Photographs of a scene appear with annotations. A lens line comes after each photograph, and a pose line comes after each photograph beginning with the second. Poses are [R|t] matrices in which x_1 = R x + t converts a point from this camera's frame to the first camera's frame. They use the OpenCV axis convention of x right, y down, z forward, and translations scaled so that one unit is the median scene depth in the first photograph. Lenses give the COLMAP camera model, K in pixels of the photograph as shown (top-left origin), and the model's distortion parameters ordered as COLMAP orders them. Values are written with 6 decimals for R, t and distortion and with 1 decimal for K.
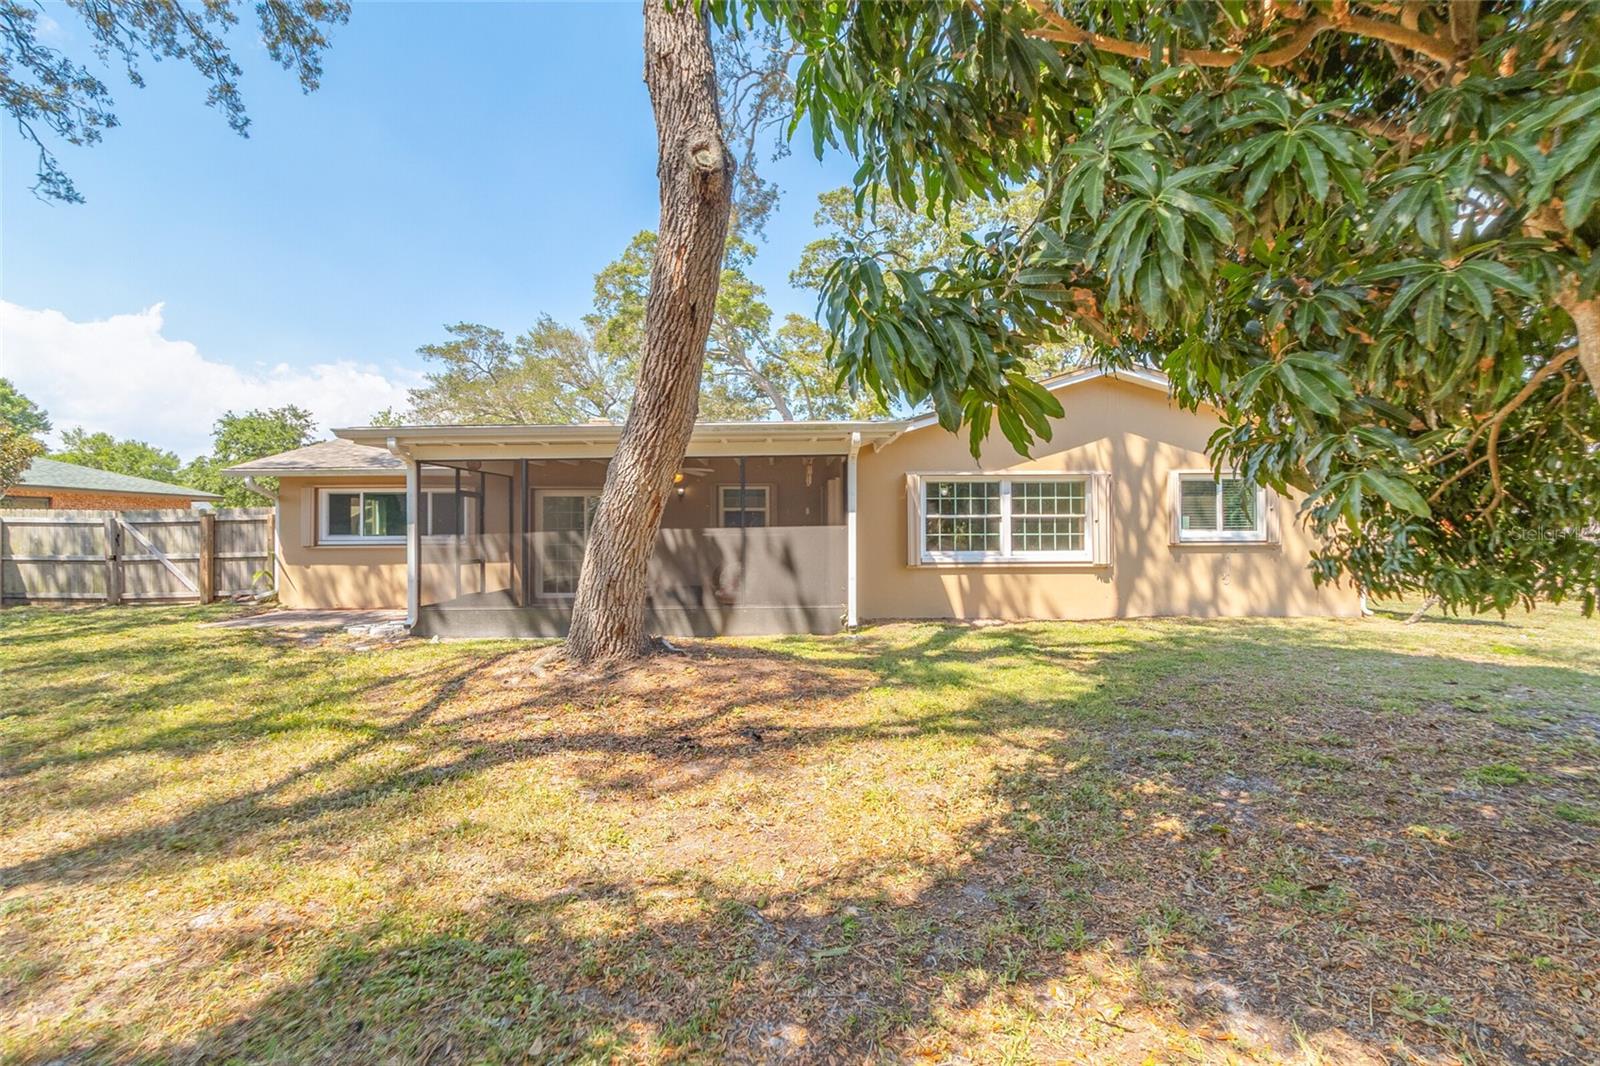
lens RADIAL K [[710.0, 0, 800.0], [0, 710.0, 533.0], [0, 0, 1]] dist [0.001765, 0.000231]
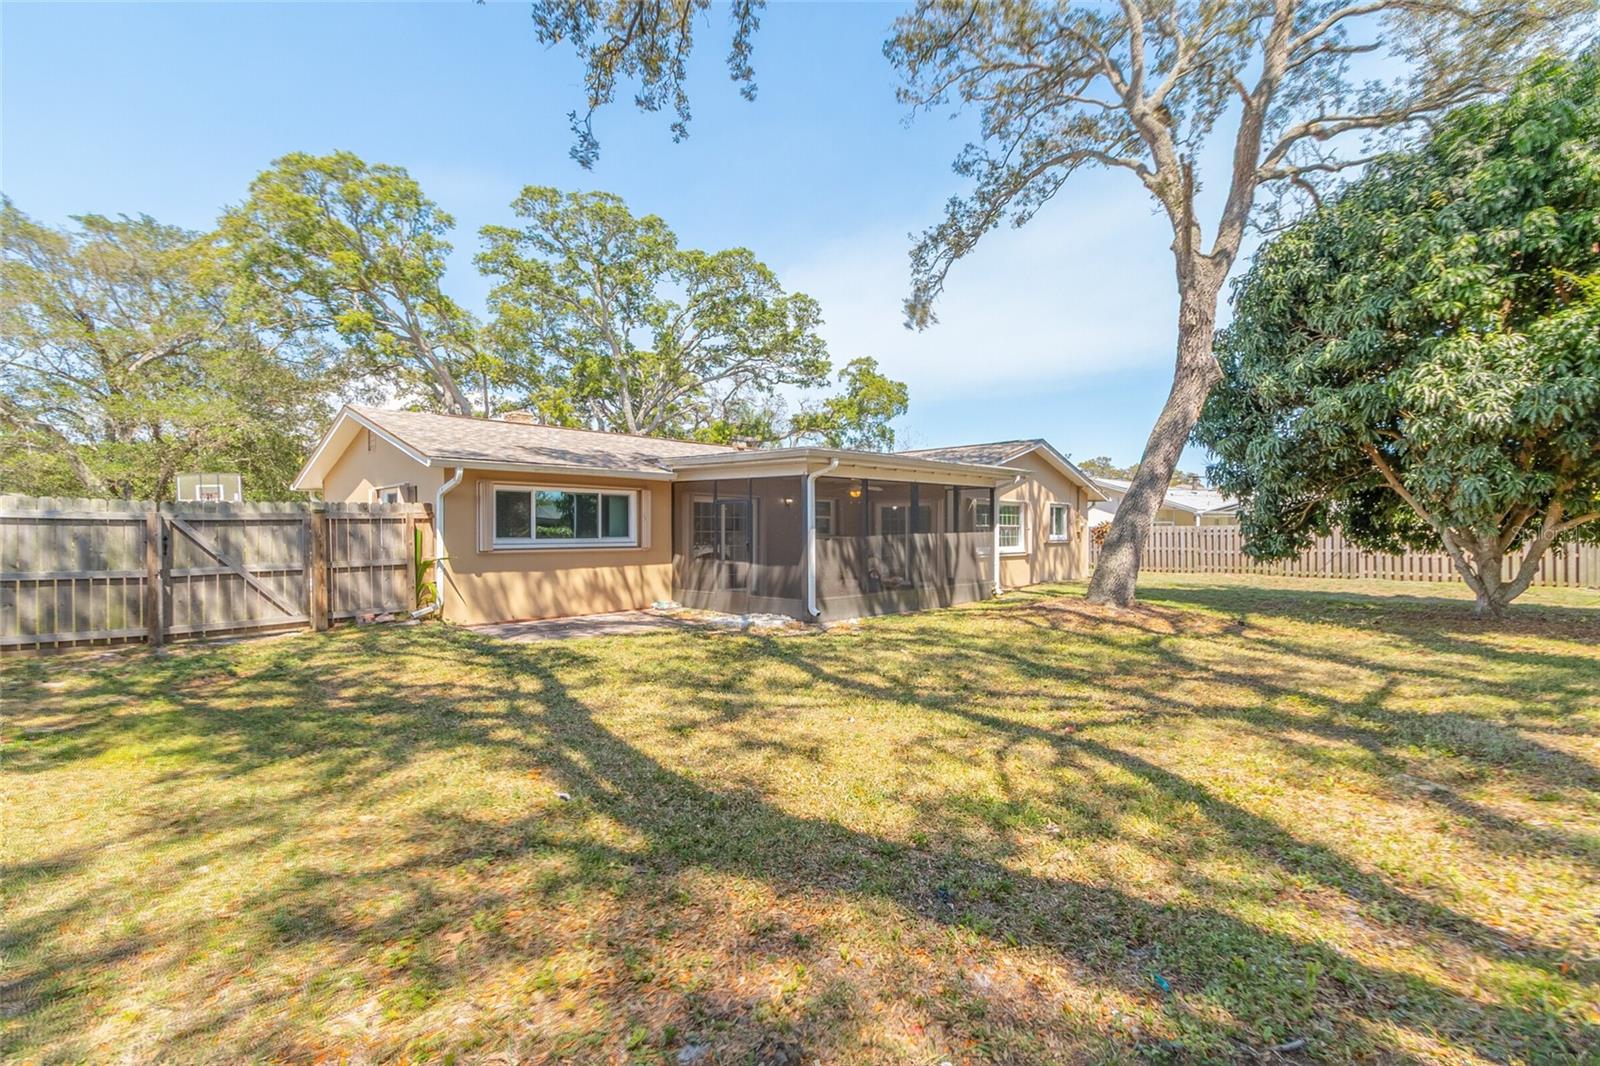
lens RADIAL K [[710.0, 0, 800.0], [0, 710.0, 533.0], [0, 0, 1]] dist [0.001765, 0.000231]
pose [[0.703707, 0.003398, 0.710482, -1.009453], [-0.005221, 0.999986, 0.000389, -0.005270], [-0.710471, -0.003983, 0.703715, 0.121559]]
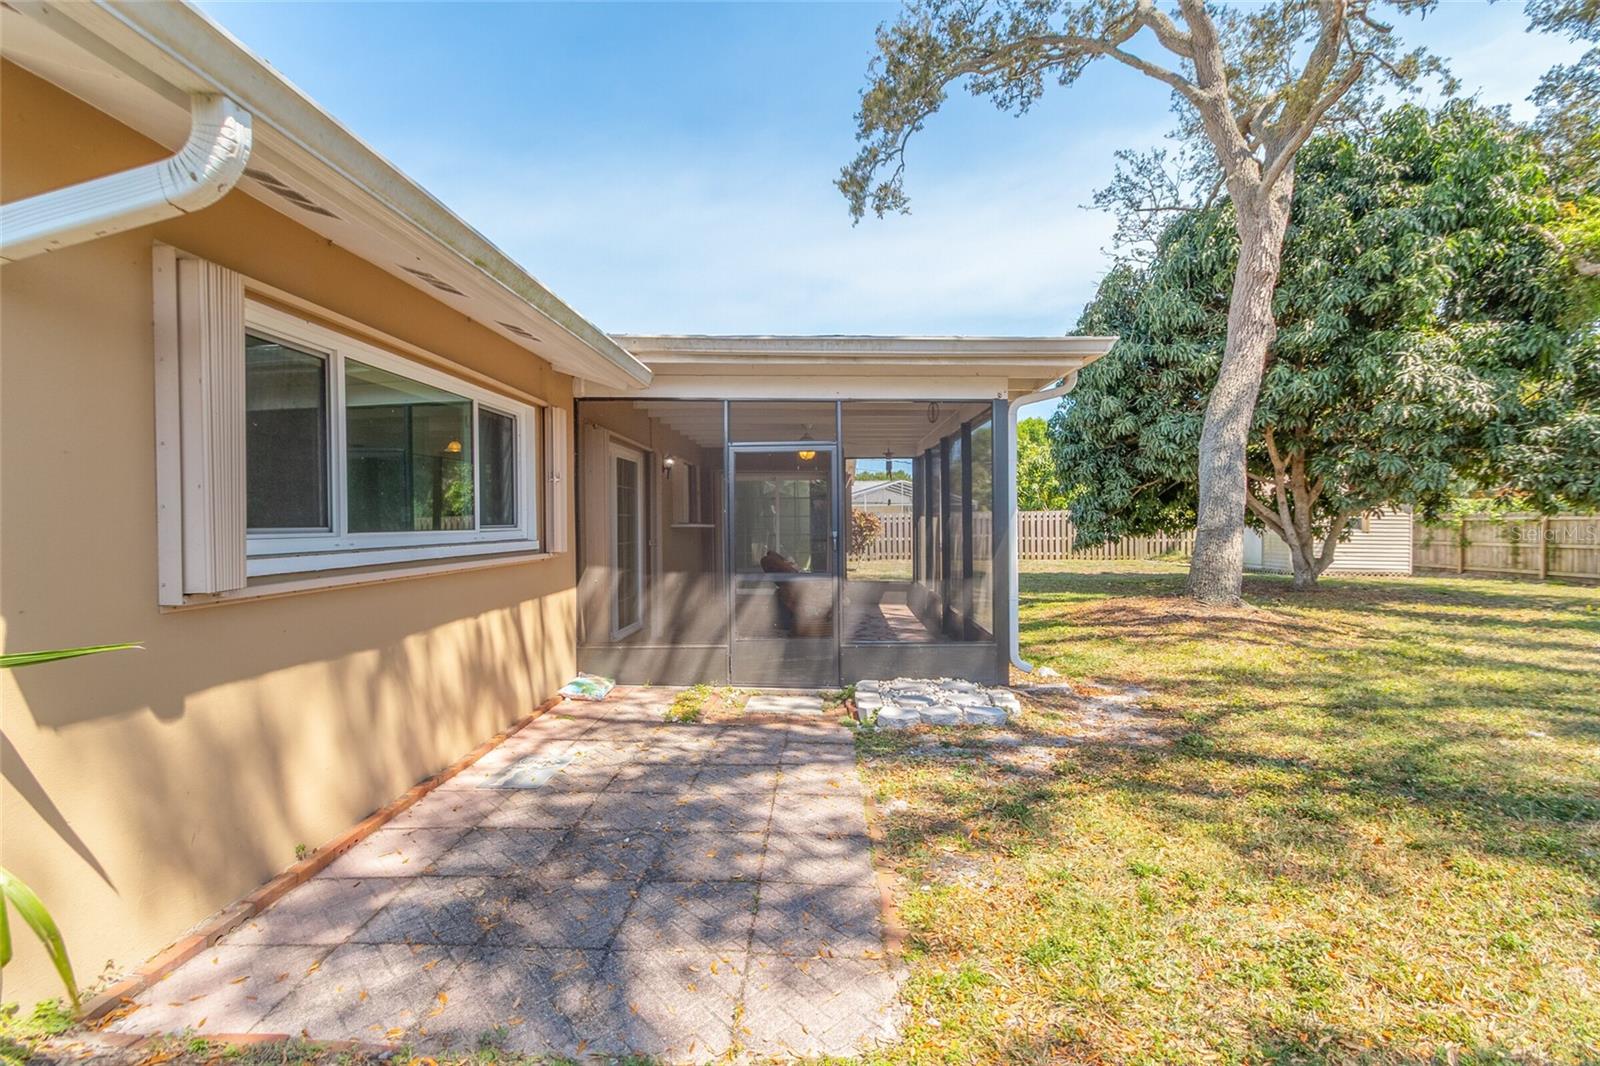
lens RADIAL K [[710.0, 0, 800.0], [0, 710.0, 533.0], [0, 0, 1]] dist [0.001765, 0.000231]
pose [[0.055198, -0.009793, 0.998427, -0.843320], [0.003359, 0.999948, 0.009622, 0.002580], [-0.998470, 0.002823, 0.055228, 0.819849]]
